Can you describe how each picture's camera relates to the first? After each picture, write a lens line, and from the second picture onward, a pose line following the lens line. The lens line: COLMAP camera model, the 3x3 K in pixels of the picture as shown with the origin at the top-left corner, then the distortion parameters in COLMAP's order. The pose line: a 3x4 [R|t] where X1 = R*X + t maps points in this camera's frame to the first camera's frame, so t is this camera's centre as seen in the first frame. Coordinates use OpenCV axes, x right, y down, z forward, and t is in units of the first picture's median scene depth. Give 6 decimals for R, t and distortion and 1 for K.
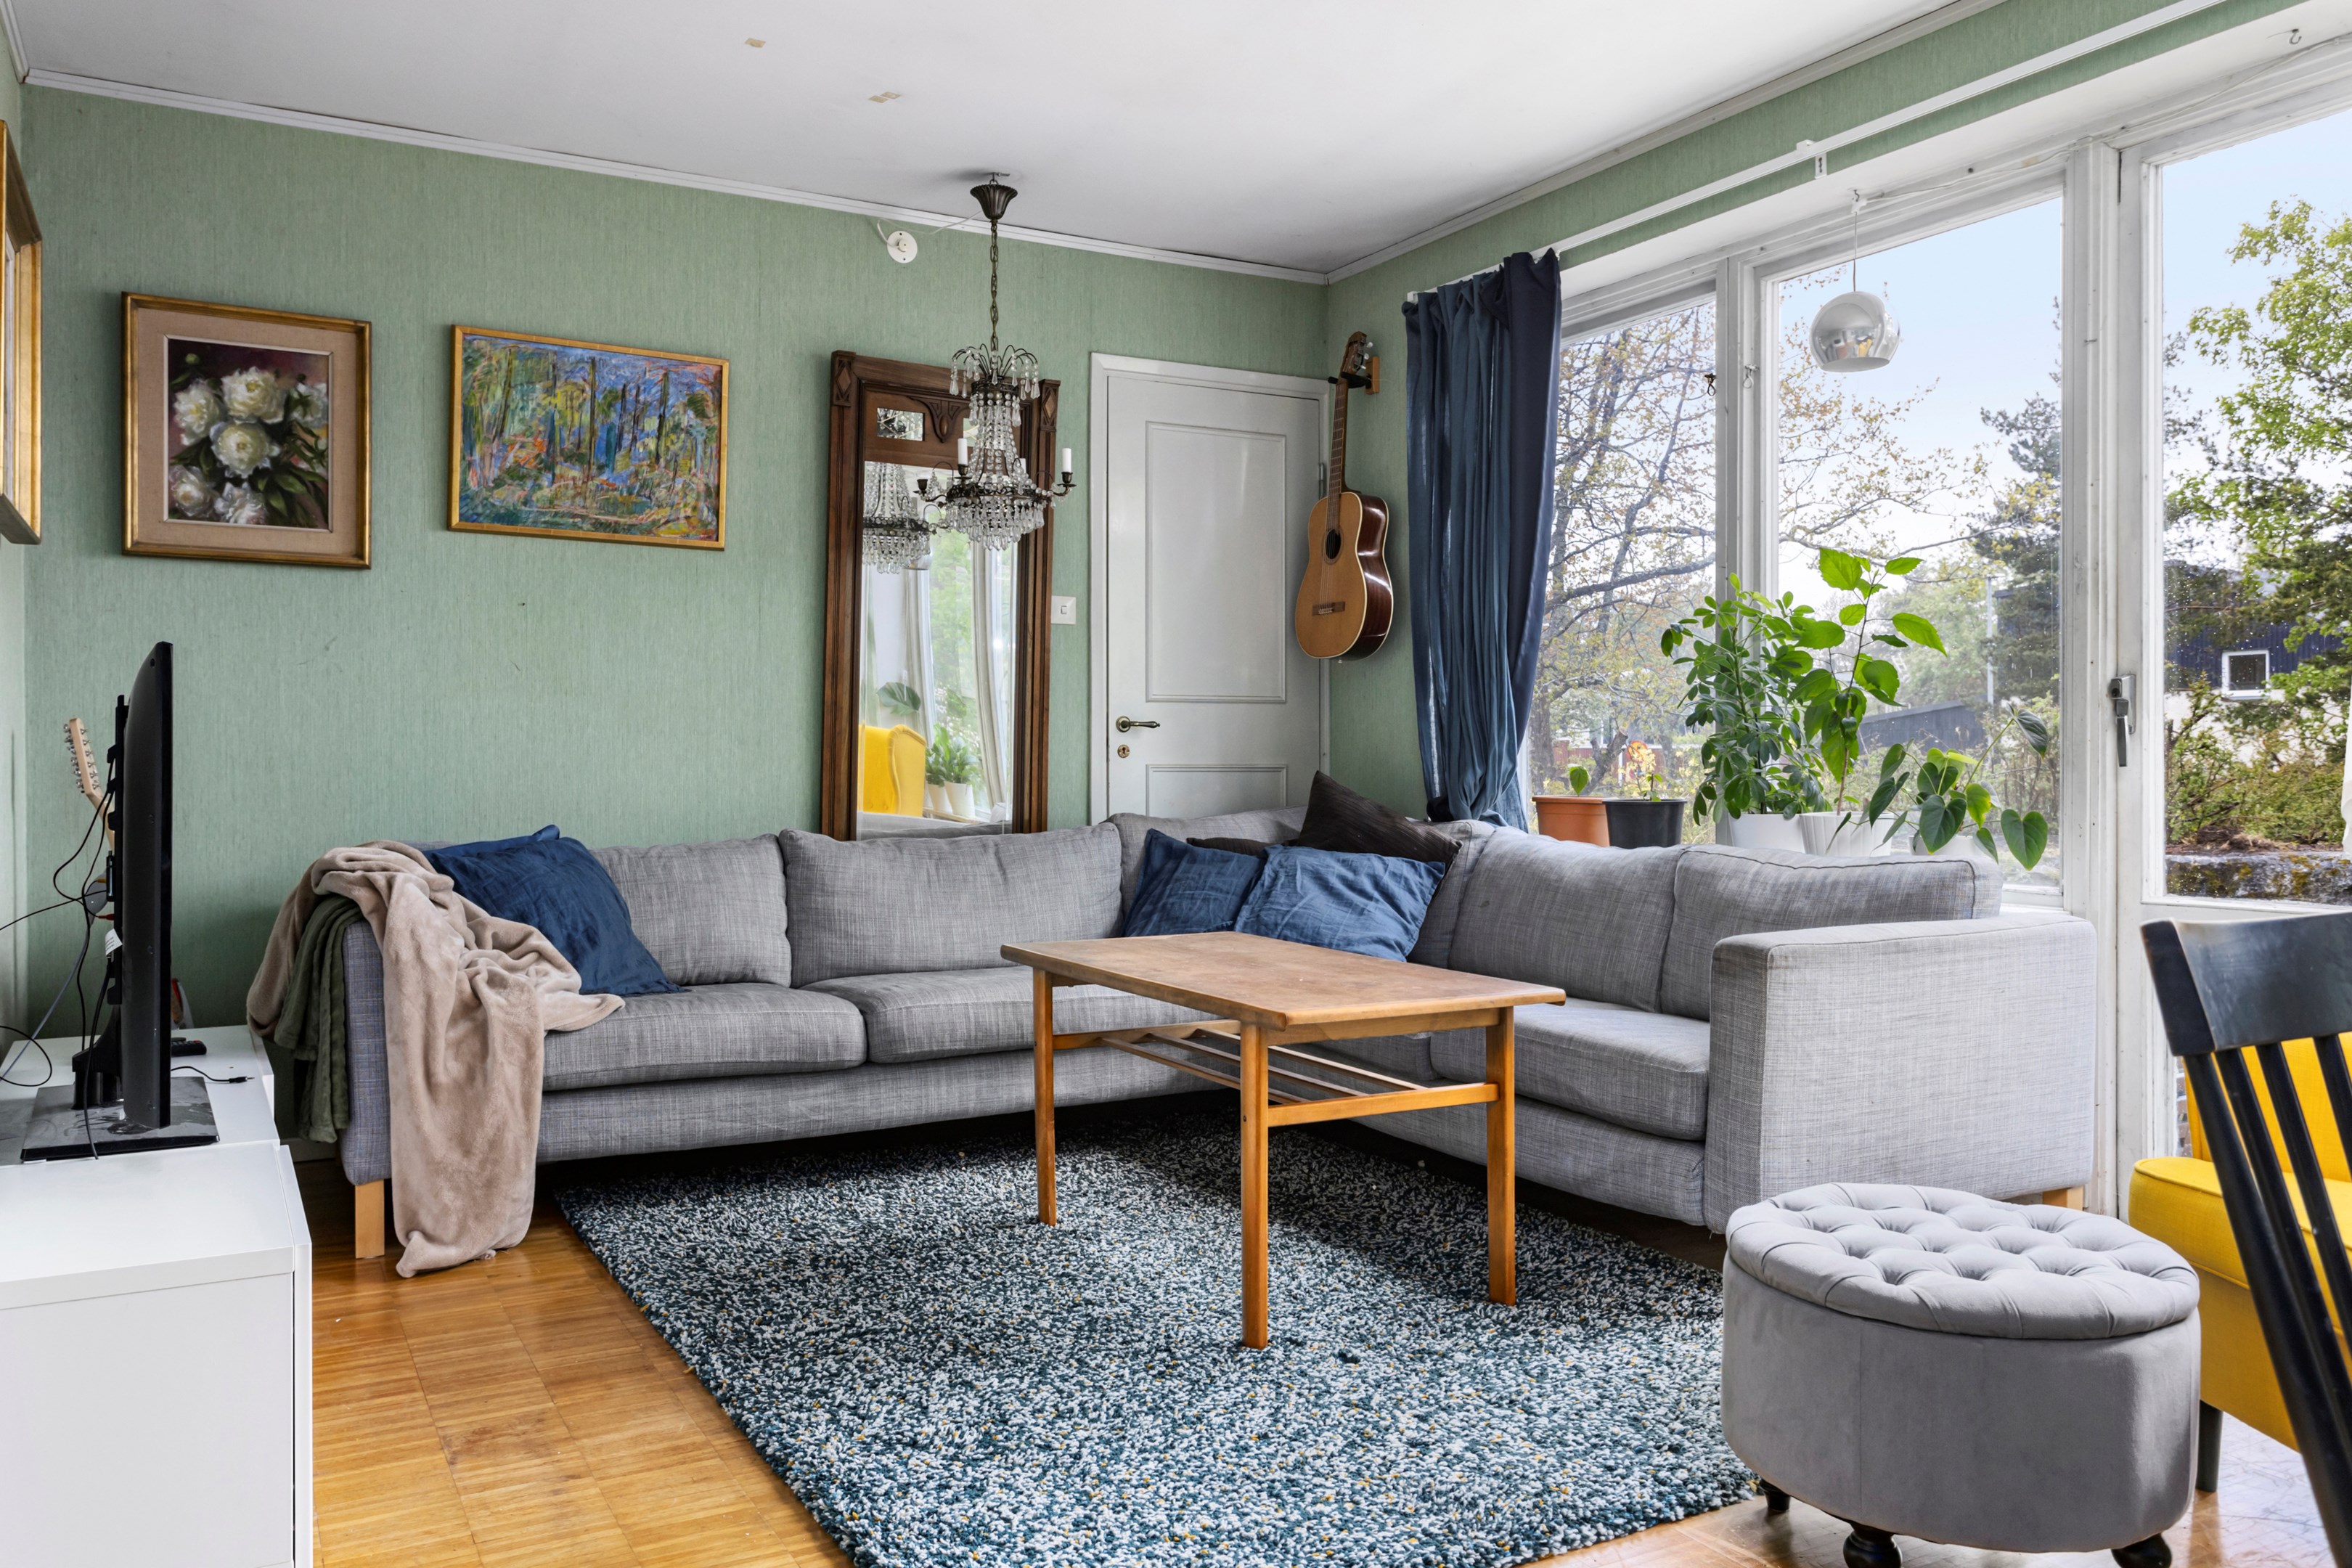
lens RADIAL K [[1770.5, 0, 1176.4], [0, 1770.5, 779.3], [0, 0, 1]] dist [0.032948, 0.004667]
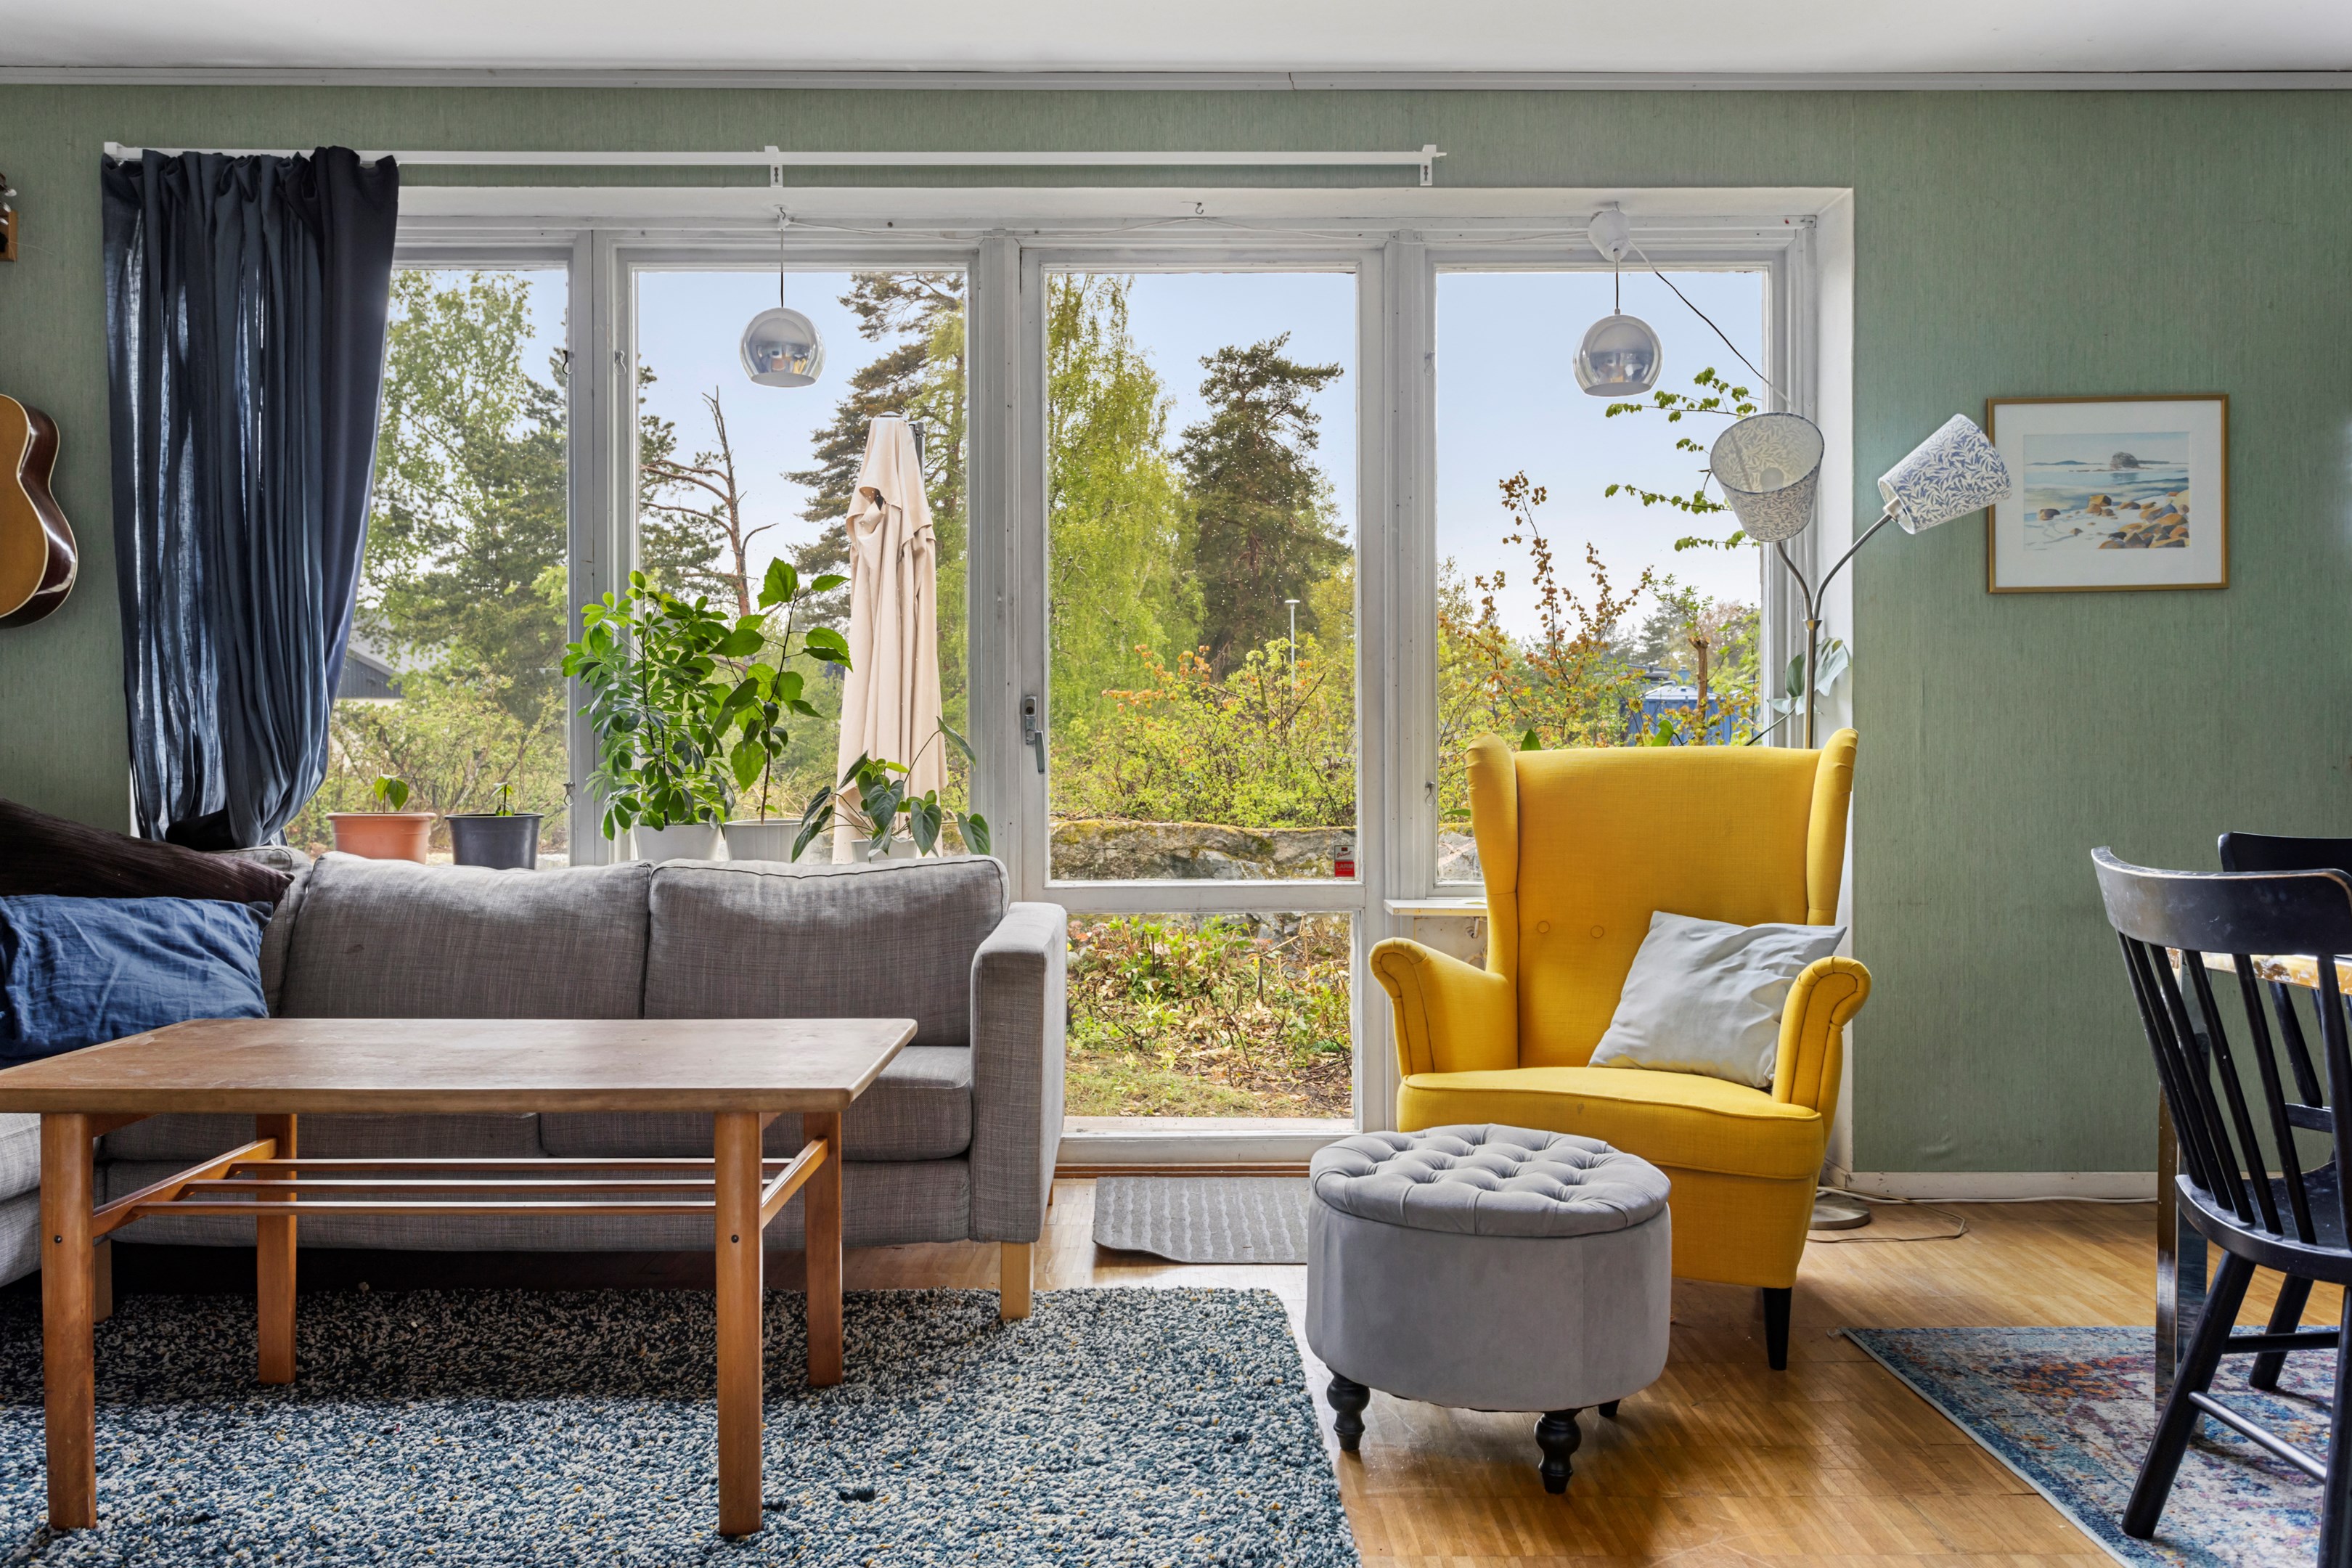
lens RADIAL K [[1706.8, 0, 1176.6], [0, 1706.8, 777.5], [0, 0, 1]] dist [0.001580, -0.001590]
pose [[0.473242, -0.009100, 0.880885, -0.397425], [0.011391, 0.999926, 0.004210, -0.007622], [-0.880859, 0.008042, 0.473311, 0.367110]]
